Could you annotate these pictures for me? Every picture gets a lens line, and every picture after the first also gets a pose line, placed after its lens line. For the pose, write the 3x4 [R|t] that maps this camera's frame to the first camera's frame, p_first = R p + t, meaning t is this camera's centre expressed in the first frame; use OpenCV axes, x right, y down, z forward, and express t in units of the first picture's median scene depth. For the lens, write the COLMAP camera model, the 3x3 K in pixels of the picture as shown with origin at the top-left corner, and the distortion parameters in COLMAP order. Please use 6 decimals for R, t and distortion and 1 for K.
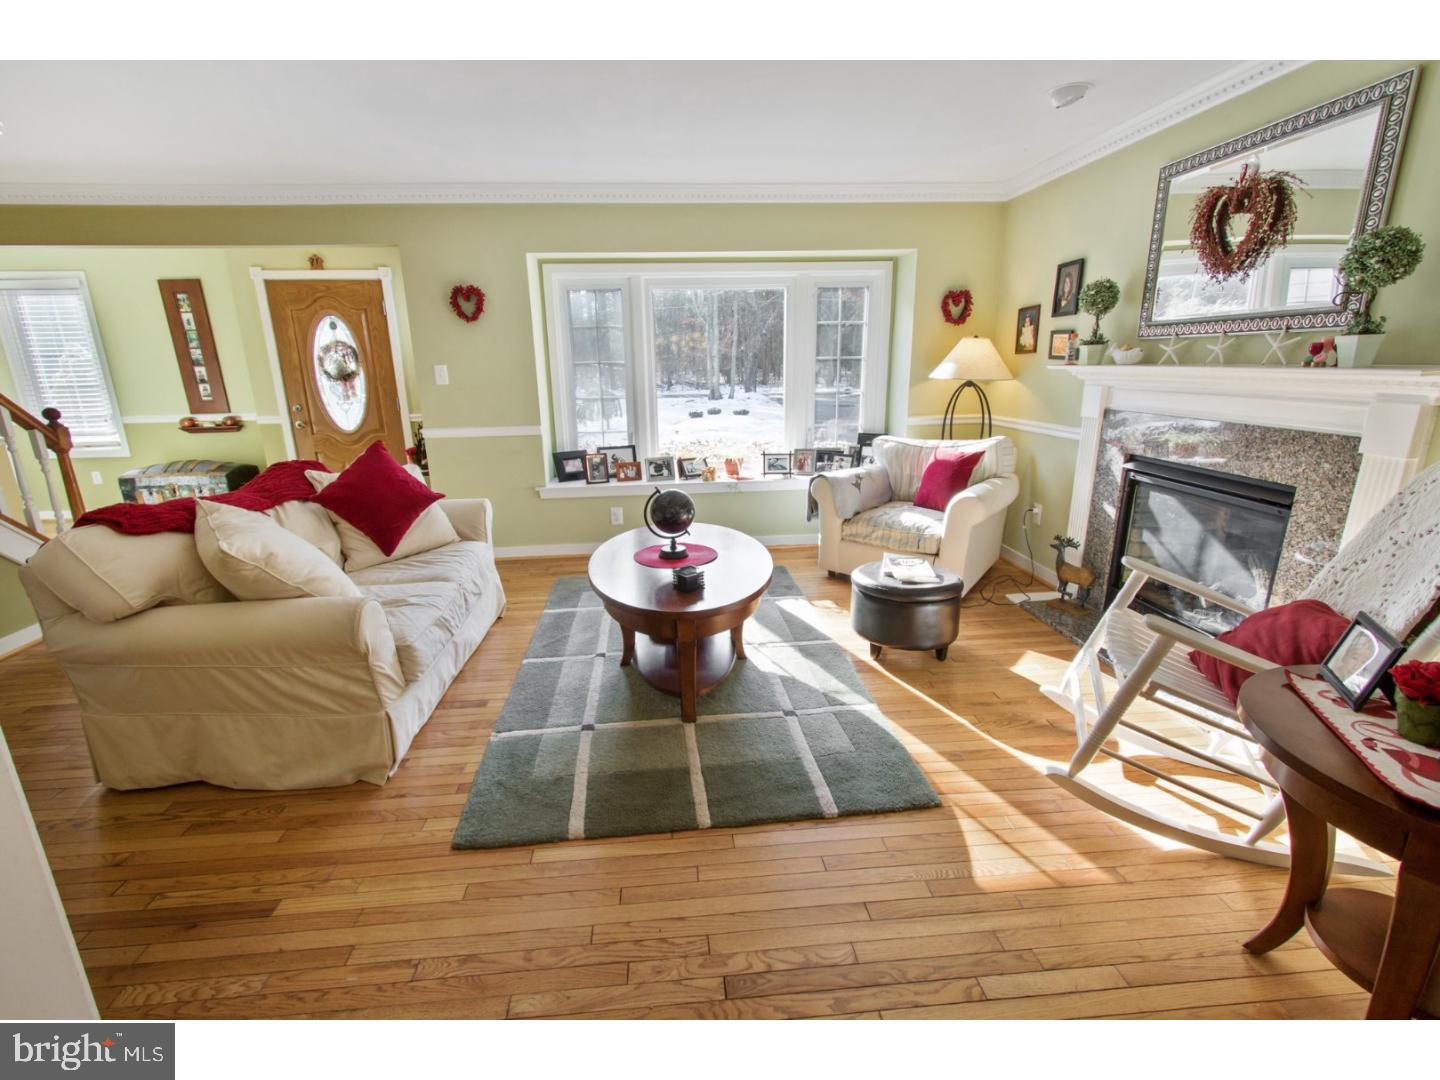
lens RADIAL K [[660.5, 0, 714.9], [0, 660.5, 542.1], [0, 0, 1]] dist [-0.003572, -0.000526]
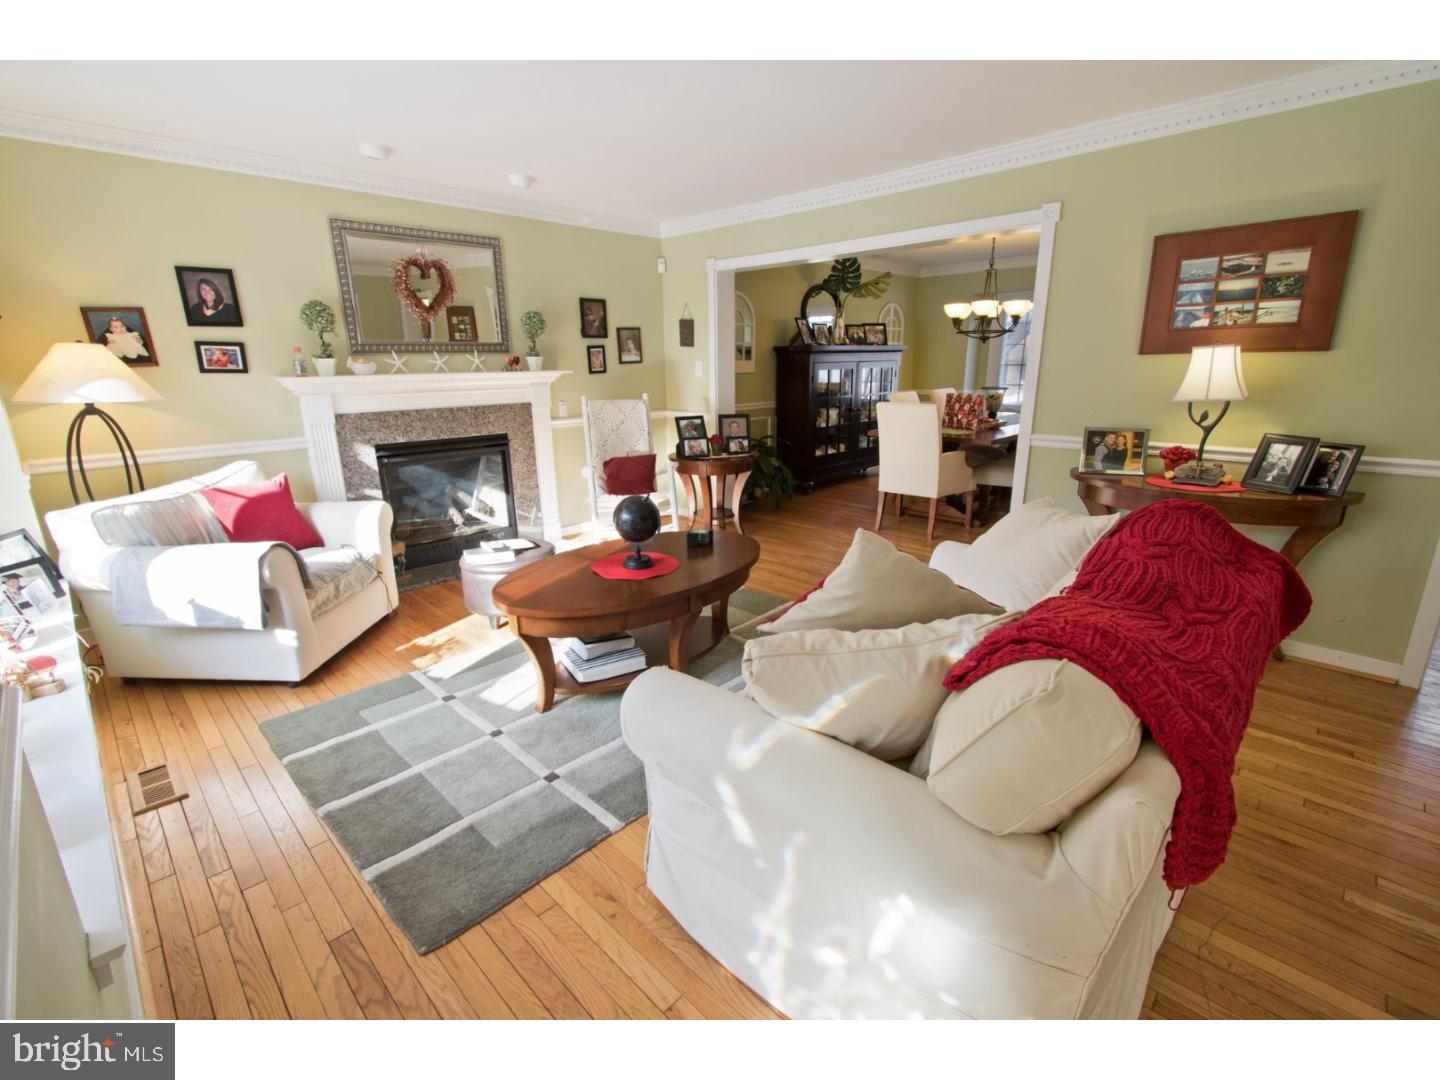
lens RADIAL K [[660.5, 0, 721.6], [0, 660.5, 542.5], [0, 0, 1]] dist [-0.003572, -0.000526]
pose [[-0.636119, -0.189921, 0.747853, -0.849751], [0.221921, 0.883247, 0.413069, -0.379436], [-0.738989, 0.428725, -0.519702, 1.377497]]
